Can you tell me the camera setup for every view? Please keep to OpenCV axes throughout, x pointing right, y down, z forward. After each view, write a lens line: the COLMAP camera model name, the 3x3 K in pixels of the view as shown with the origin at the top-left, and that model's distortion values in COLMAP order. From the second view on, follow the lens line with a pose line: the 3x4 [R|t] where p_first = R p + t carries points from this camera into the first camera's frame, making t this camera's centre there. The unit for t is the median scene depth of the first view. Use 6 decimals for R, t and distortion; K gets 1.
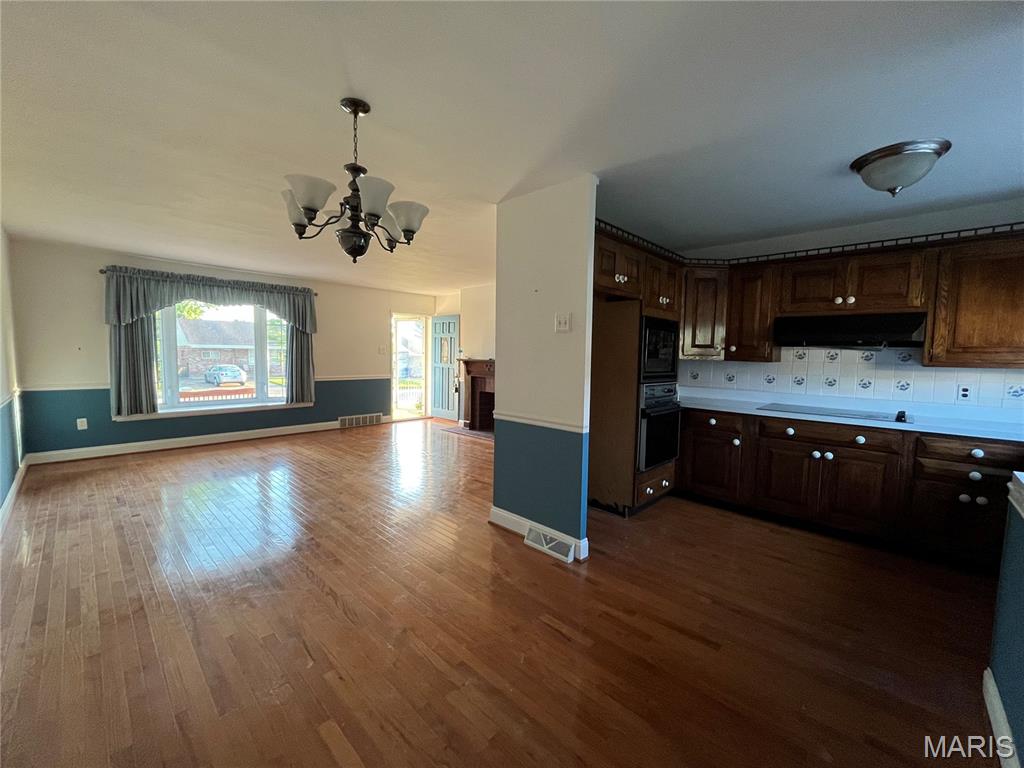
lens RADIAL K [[417.4, 0, 511.2], [0, 417.4, 382.5], [0, 0, 1]] dist [-0.002343, -0.000924]
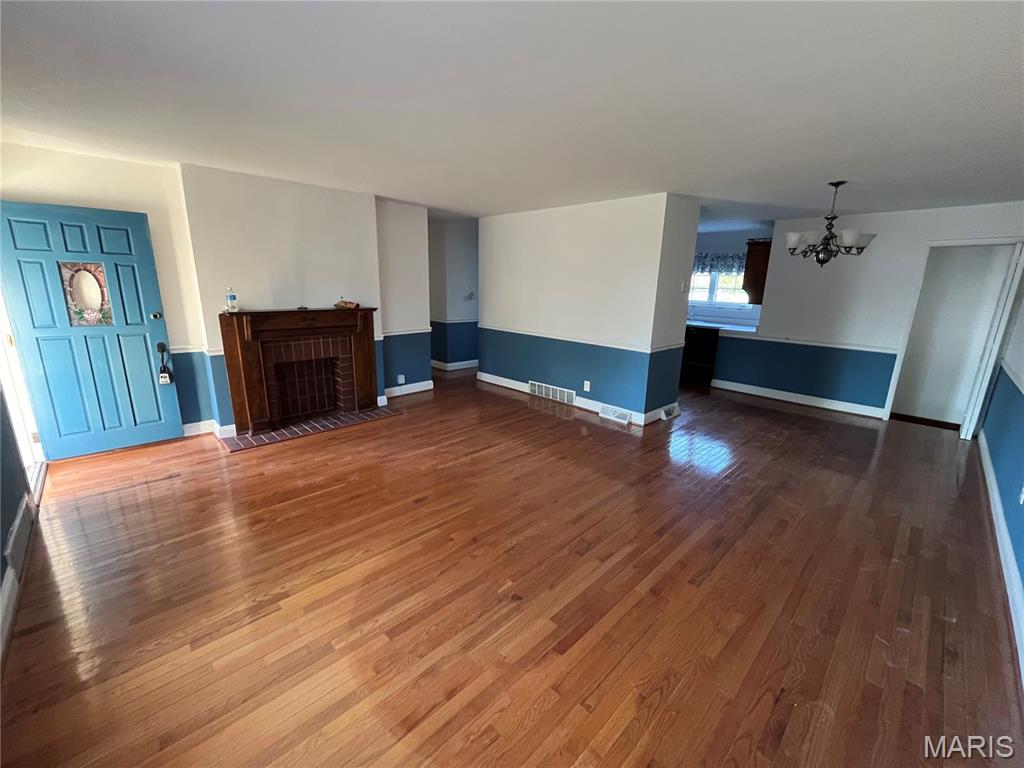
lens RADIAL K [[417.4, 0, 512.6], [0, 417.4, 382.9], [0, 0, 1]] dist [-0.002343, -0.000924]
pose [[0.034144, -0.252438, 0.967010, -0.979961], [0.048336, 0.966859, 0.250692, -0.130056], [-0.998247, 0.038182, 0.045214, 0.956925]]
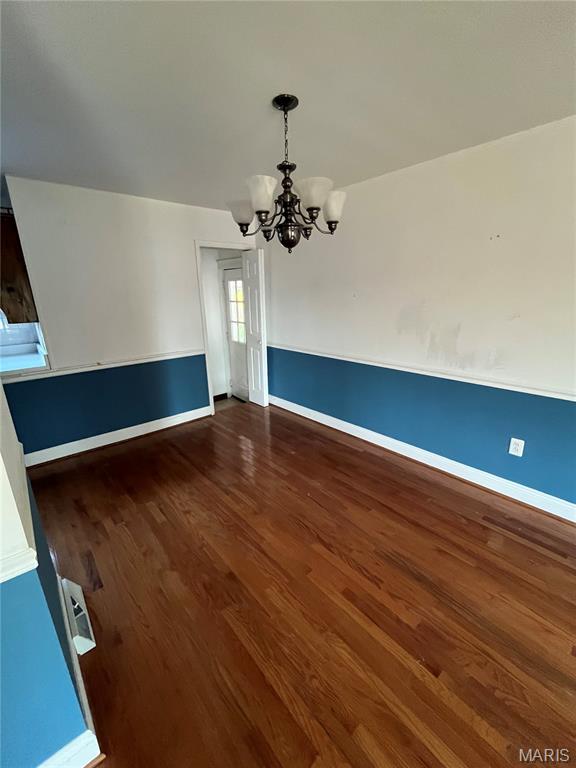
lens RADIAL K [[313.0, 0, 293.0], [0, 313.0, 387.1], [0, 0, 1]] dist [-0.002343, -0.000924]
pose [[-0.997180, -0.027665, 0.069761, -0.187000], [-0.001060, 0.934675, 0.355503, -0.098634], [-0.075038, 0.354426, -0.932068, 0.802529]]
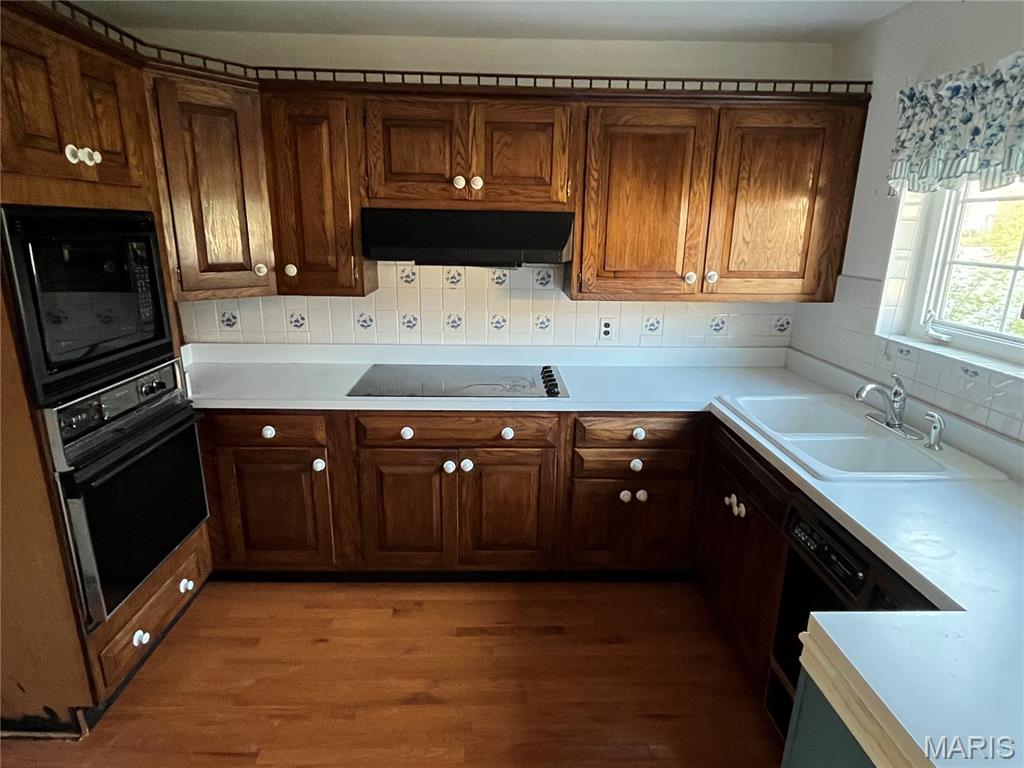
lens RADIAL K [[569.9, 0, 509.2], [0, 569.9, 383.1], [0, 0, 1]] dist [-0.007137, 0.002314]
pose [[0.702243, -0.196191, 0.684371, 0.183440], [0.047108, 0.971978, 0.230302, -0.074593], [-0.710377, -0.129488, 0.691807, 0.274169]]
